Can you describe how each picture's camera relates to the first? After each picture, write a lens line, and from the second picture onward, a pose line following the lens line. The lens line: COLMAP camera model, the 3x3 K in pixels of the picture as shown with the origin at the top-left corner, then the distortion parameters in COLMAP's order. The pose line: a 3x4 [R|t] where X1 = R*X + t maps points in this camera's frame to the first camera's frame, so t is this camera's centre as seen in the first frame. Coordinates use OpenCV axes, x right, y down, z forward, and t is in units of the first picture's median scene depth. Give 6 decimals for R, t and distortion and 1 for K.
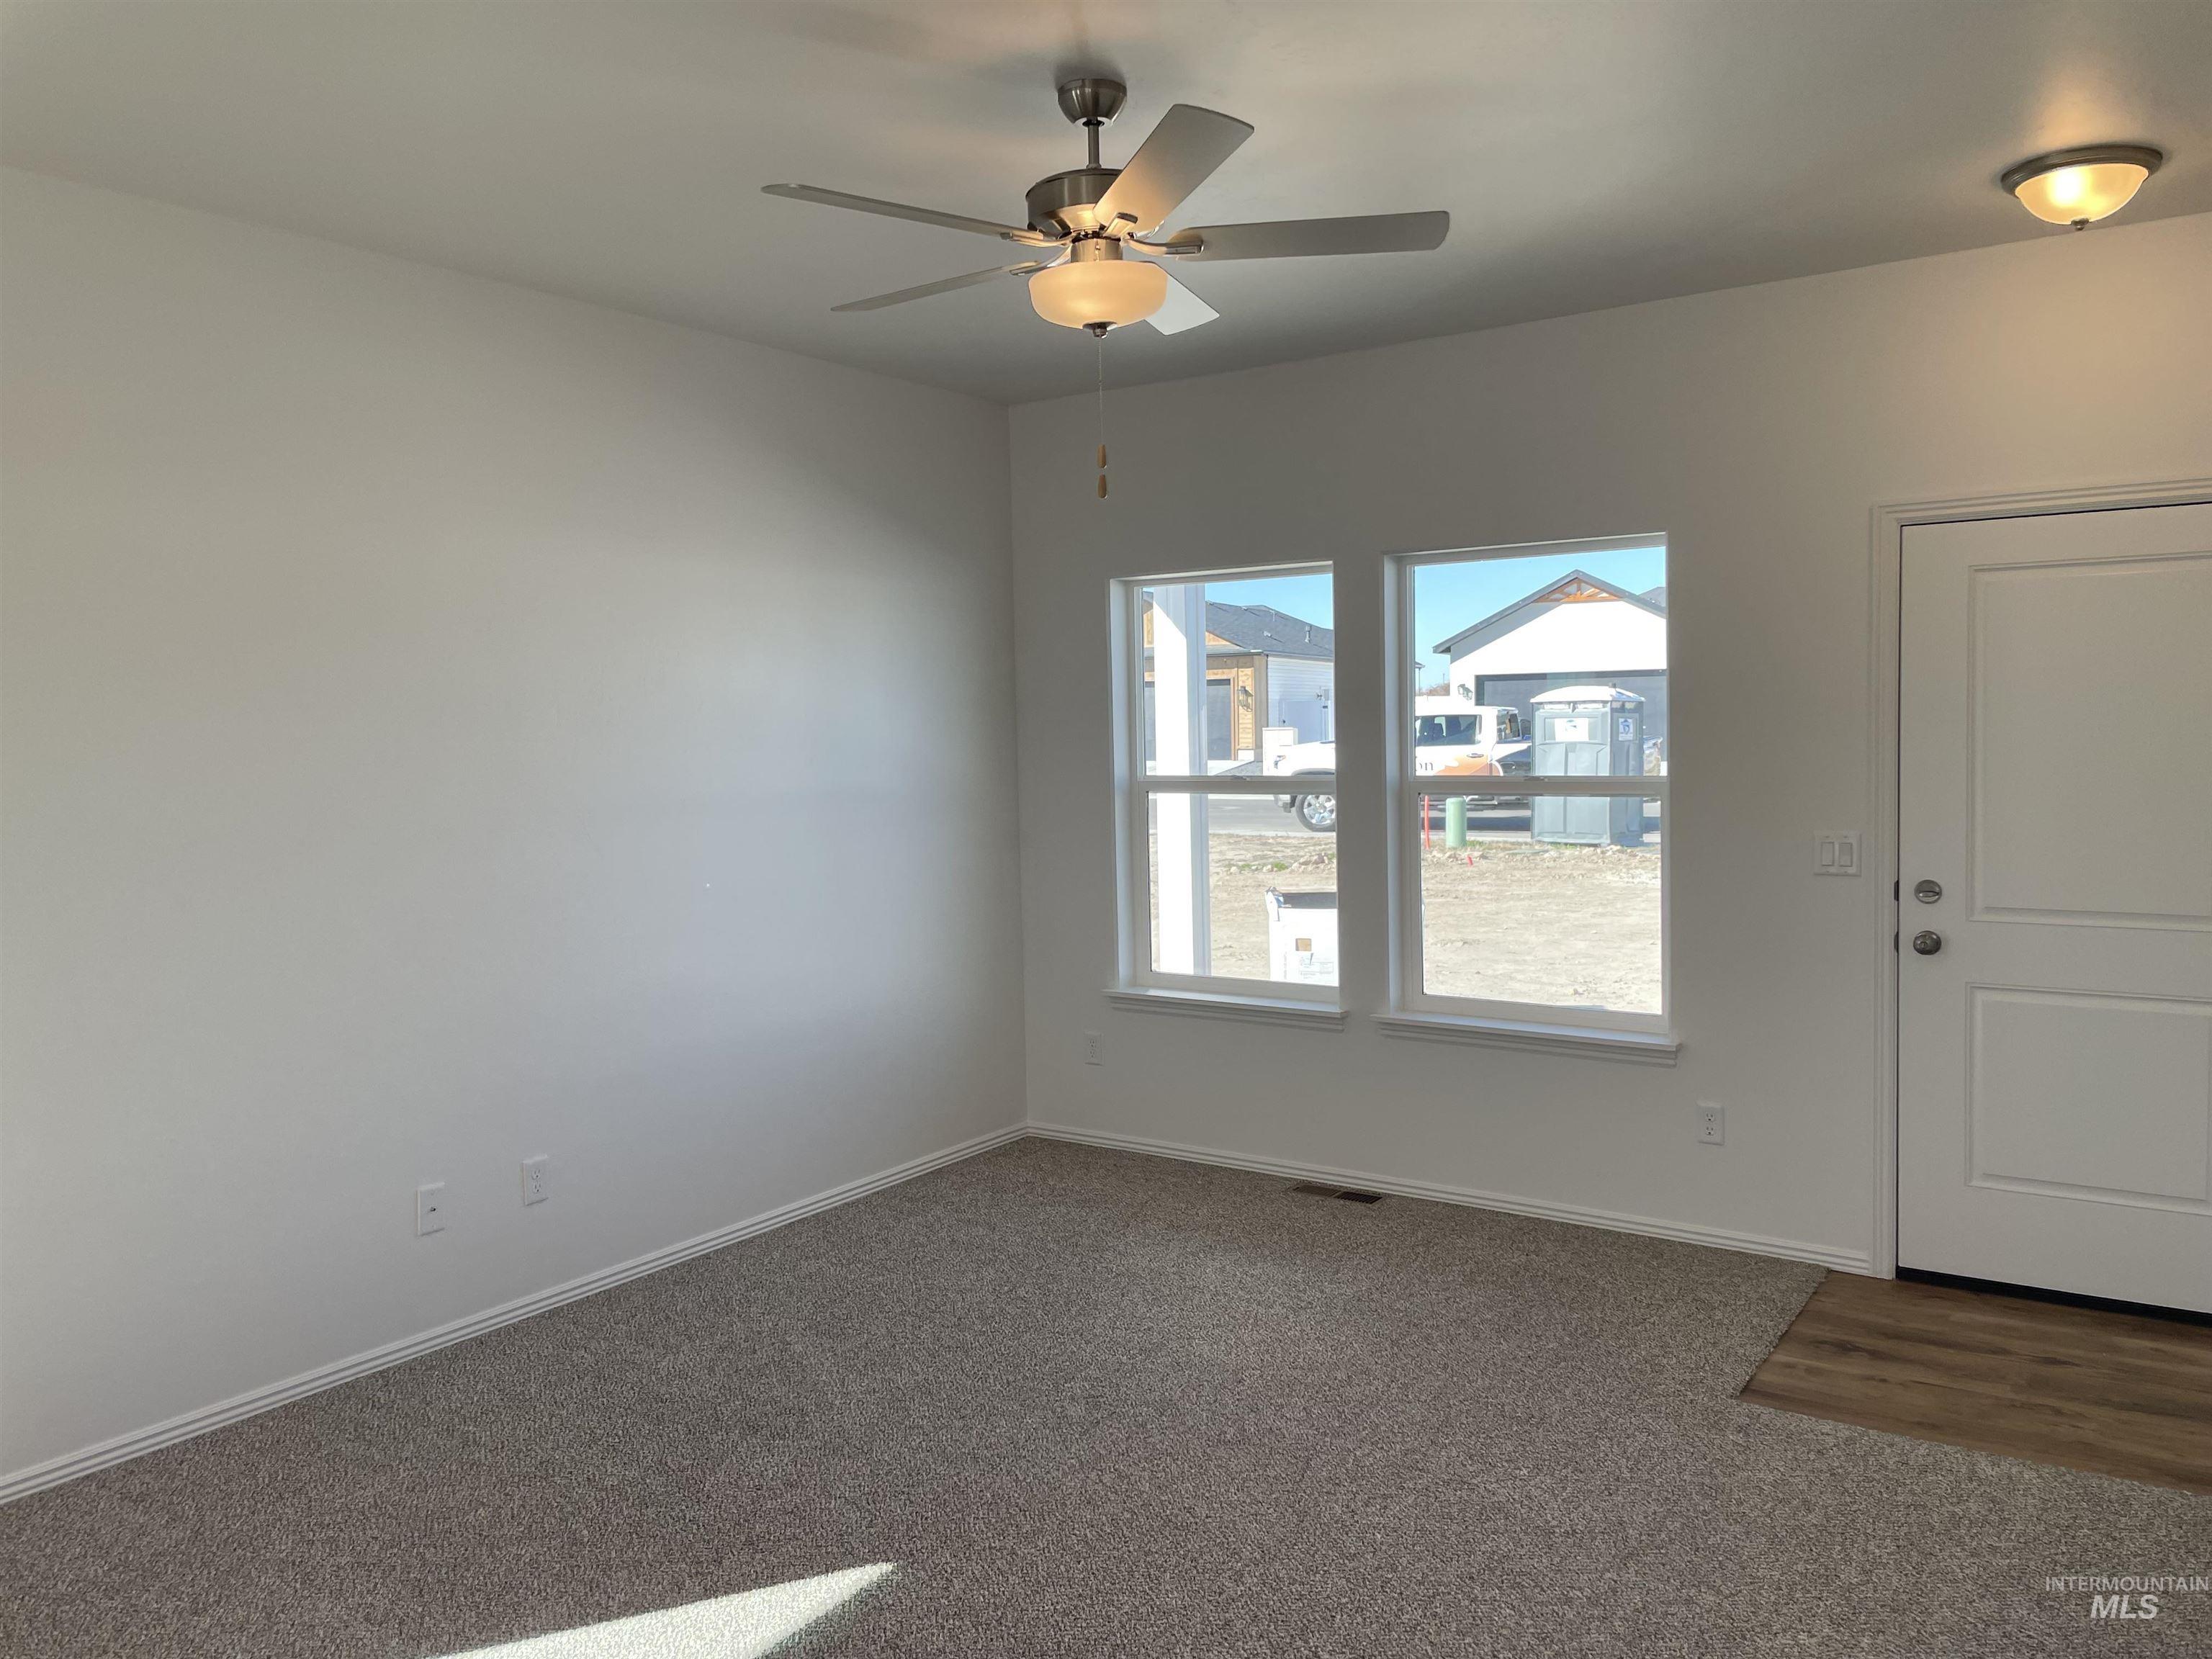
lens RADIAL K [[1656.3, 0, 1109.0], [0, 1656.3, 788.6], [0, 0, 1]] dist [0.085036, -0.106426]
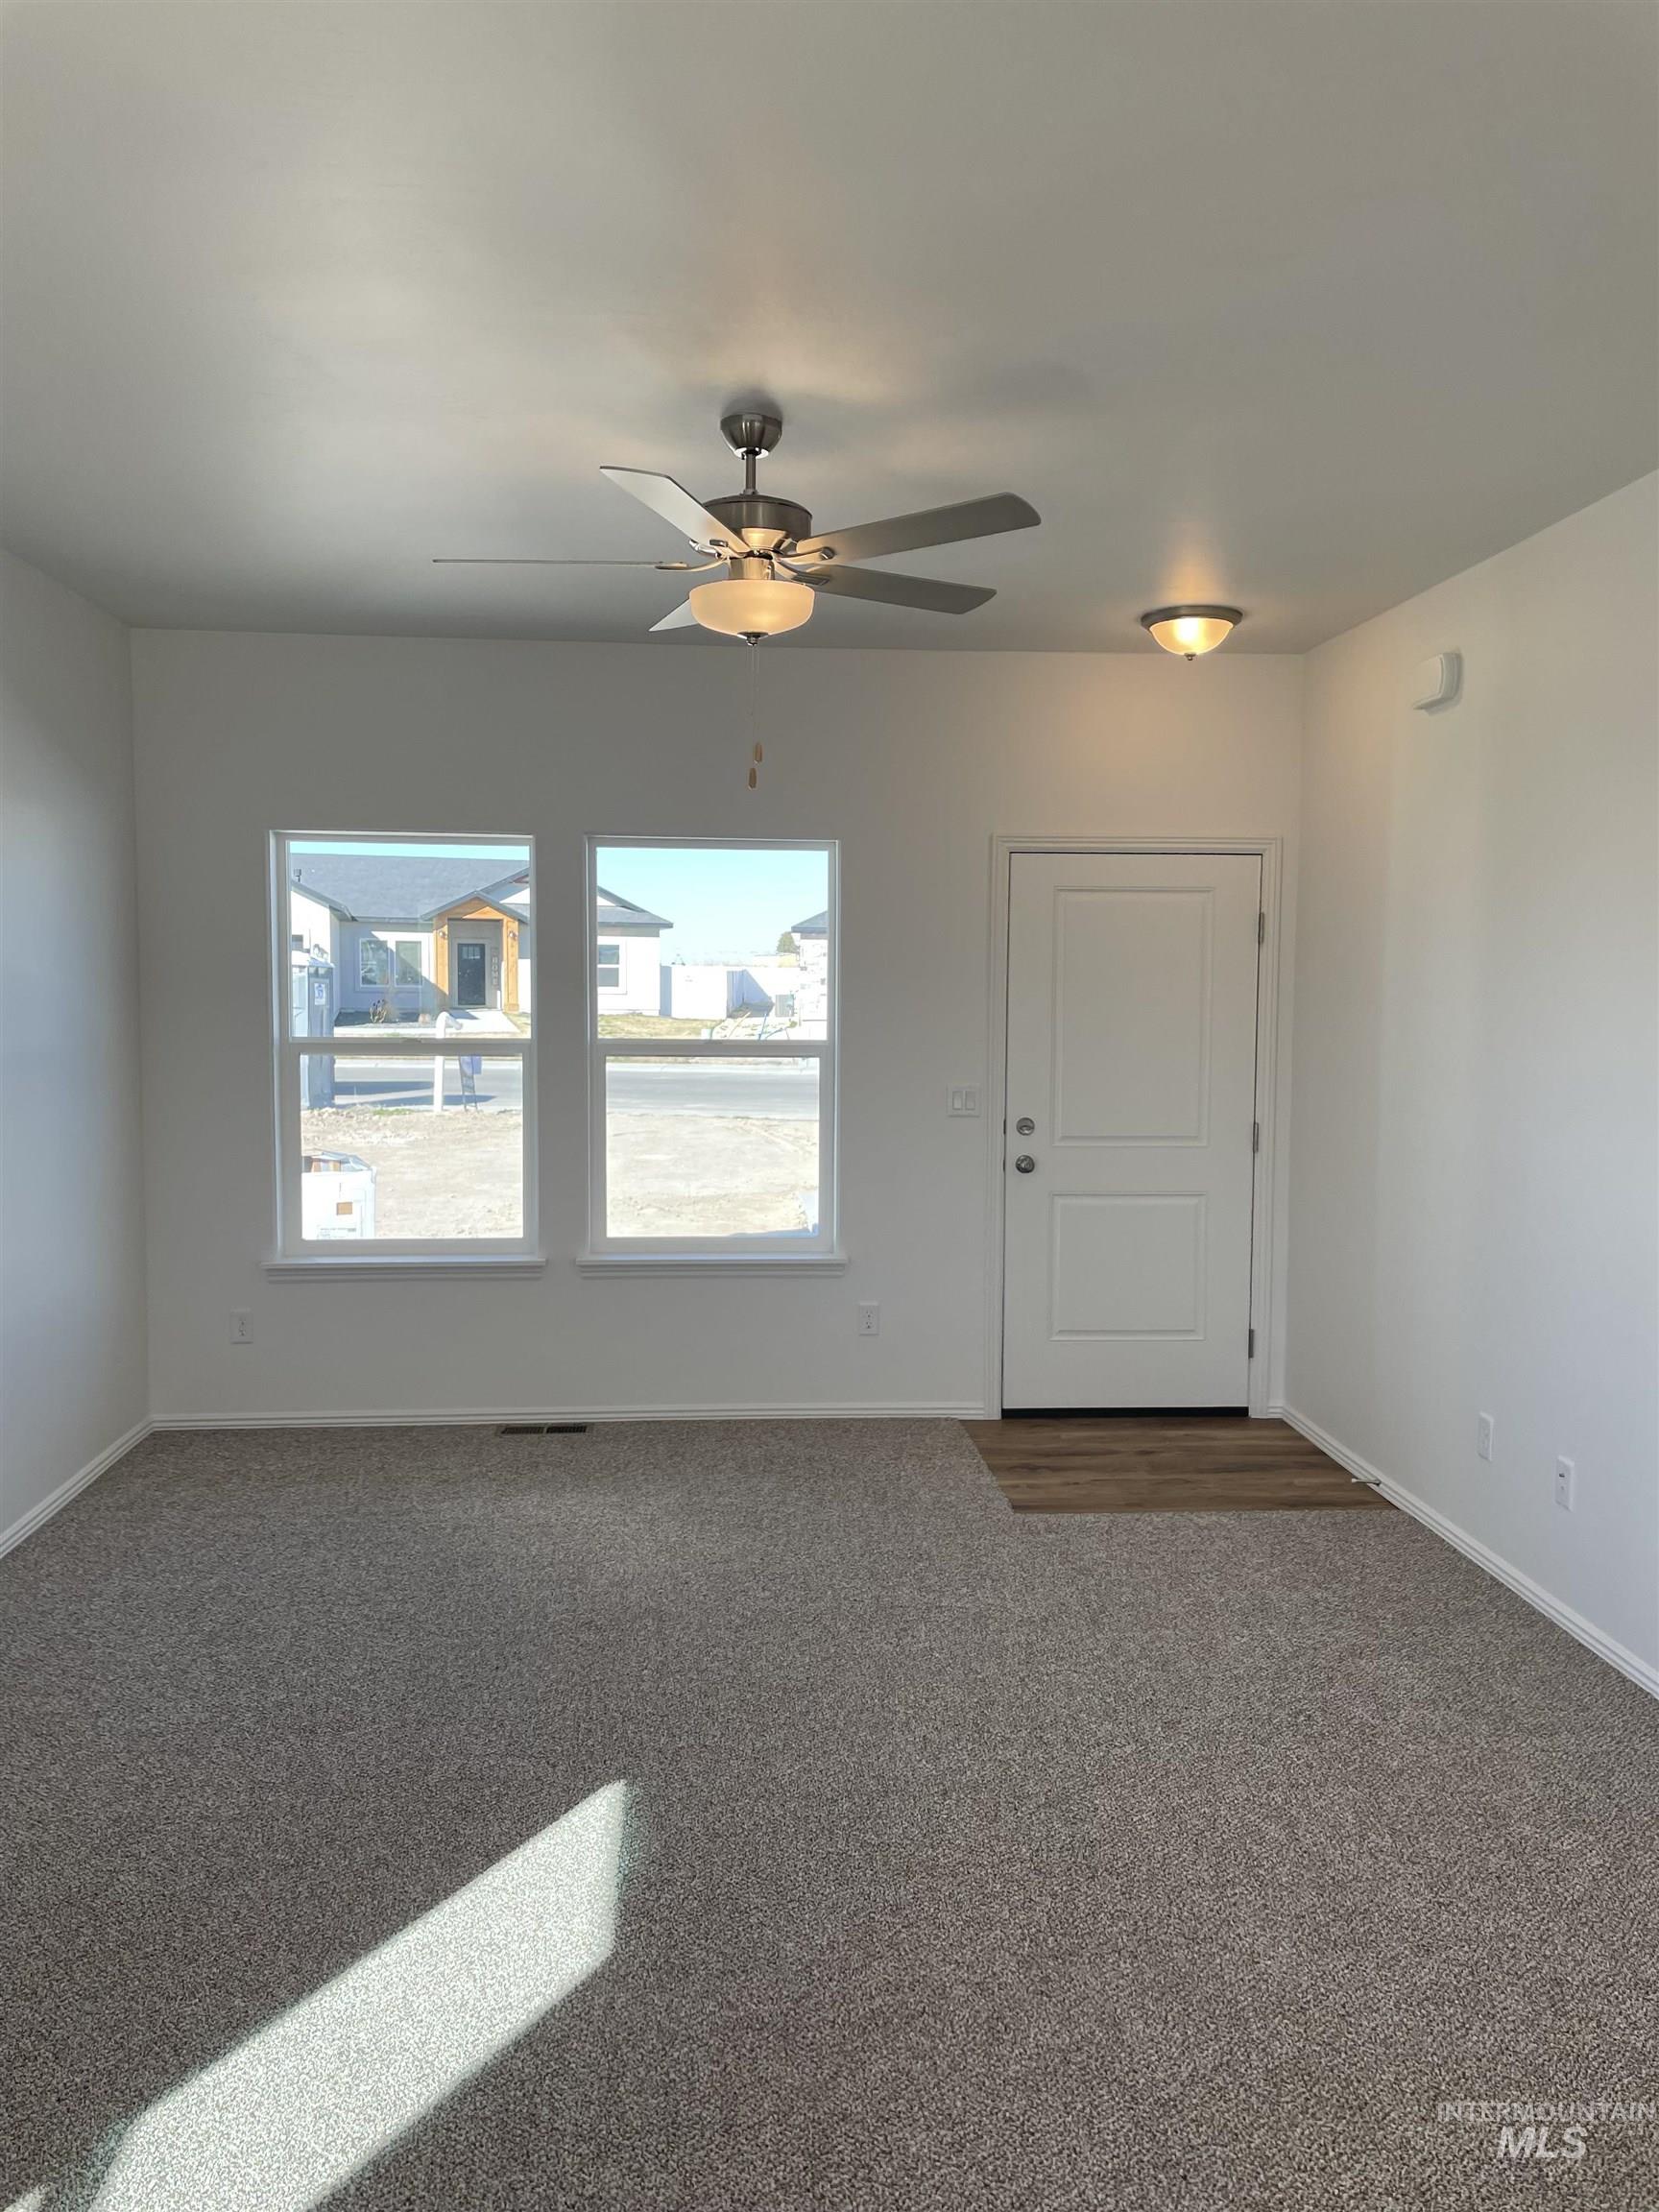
lens RADIAL K [[1656.3, 0, 815.0], [0, 1656.3, 1064.1], [0, 0, 1]] dist [0.085036, -0.106426]
pose [[0.776828, -0.005756, 0.629687, -0.451688], [0.001493, 0.999972, 0.007299, 0.001353], [-0.629711, -0.004730, 0.776815, 0.070214]]
